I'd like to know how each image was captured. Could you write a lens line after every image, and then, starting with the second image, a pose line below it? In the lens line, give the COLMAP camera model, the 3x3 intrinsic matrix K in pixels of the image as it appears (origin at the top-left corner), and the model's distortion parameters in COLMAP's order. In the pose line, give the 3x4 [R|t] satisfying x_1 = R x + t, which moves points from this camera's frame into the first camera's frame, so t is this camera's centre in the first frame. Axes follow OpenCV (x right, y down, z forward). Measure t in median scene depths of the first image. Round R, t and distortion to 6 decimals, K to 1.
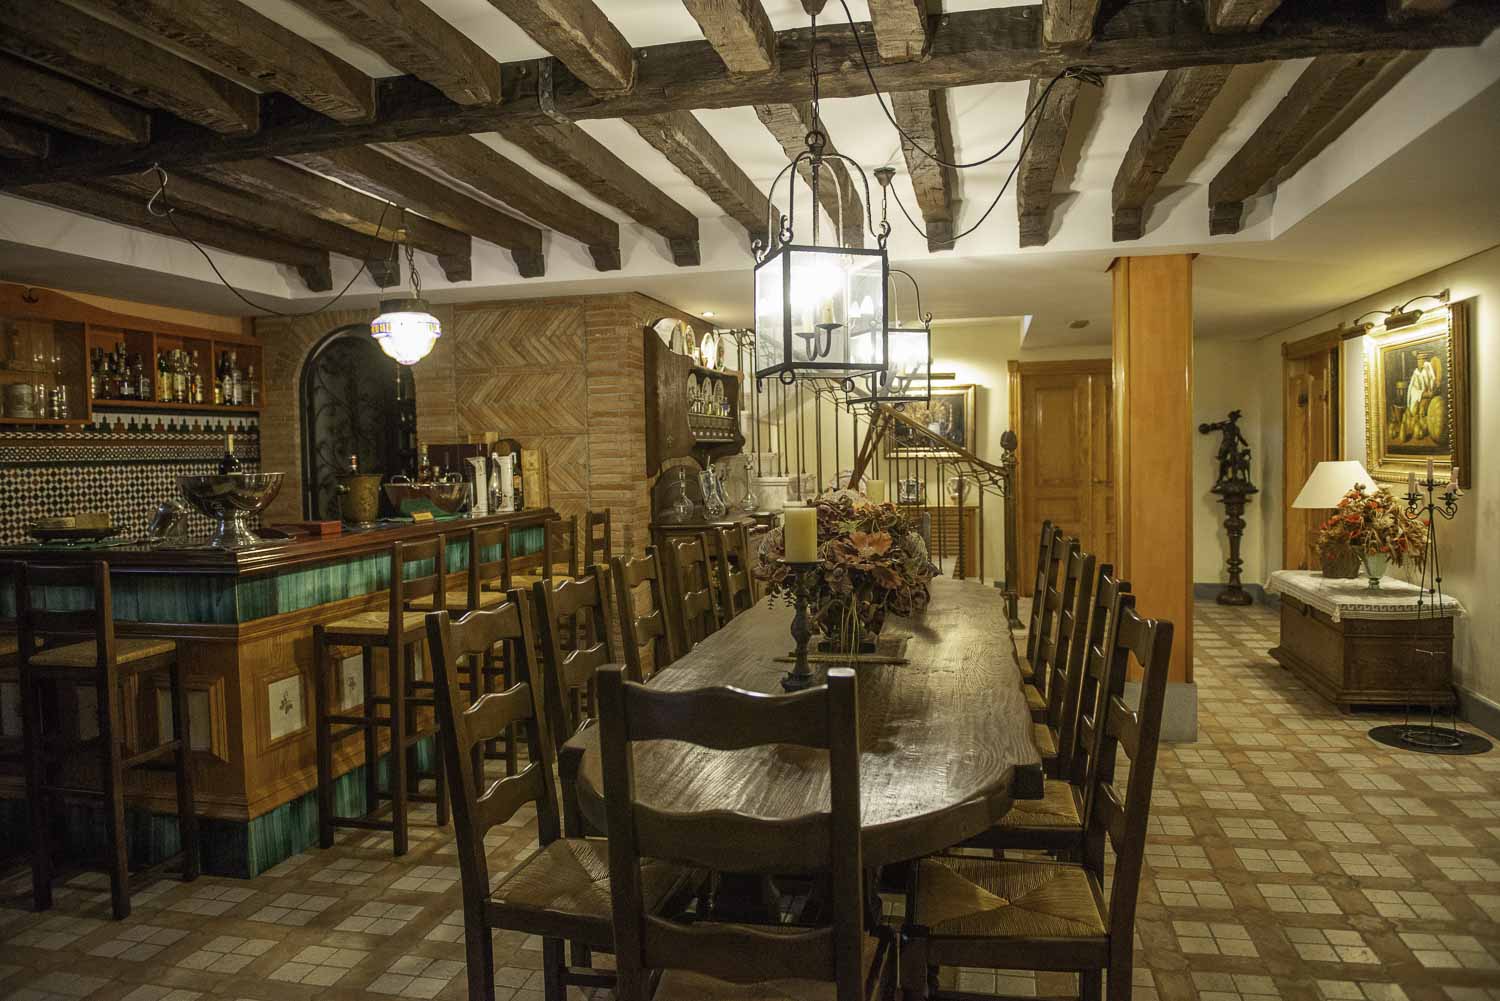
lens RADIAL K [[1014.6, 0, 751.1], [0, 1014.6, 496.4], [0, 0, 1]] dist [-0.026069, -0.004164]
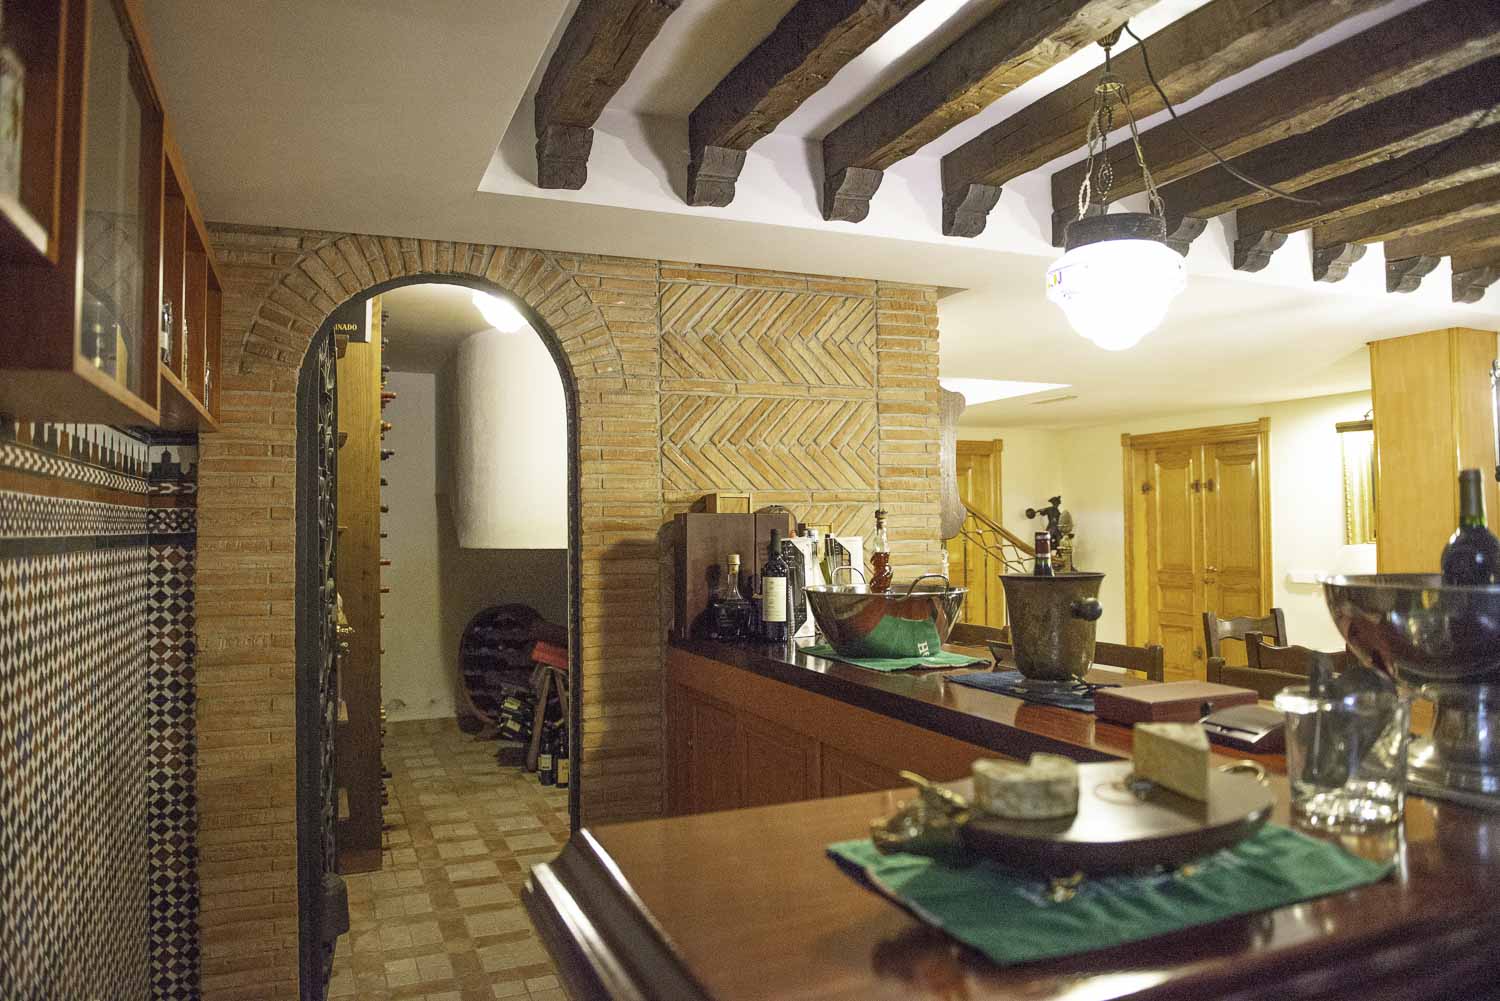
lens RADIAL K [[1014.6, 0, 748.3], [0, 1014.6, 498.9], [0, 0, 1]] dist [-0.026069, -0.004164]
pose [[0.811344, 0.027244, 0.583934, -0.591348], [0.020356, 0.996991, -0.074798, -0.017494], [-0.584215, 0.072574, 0.808348, 0.534490]]
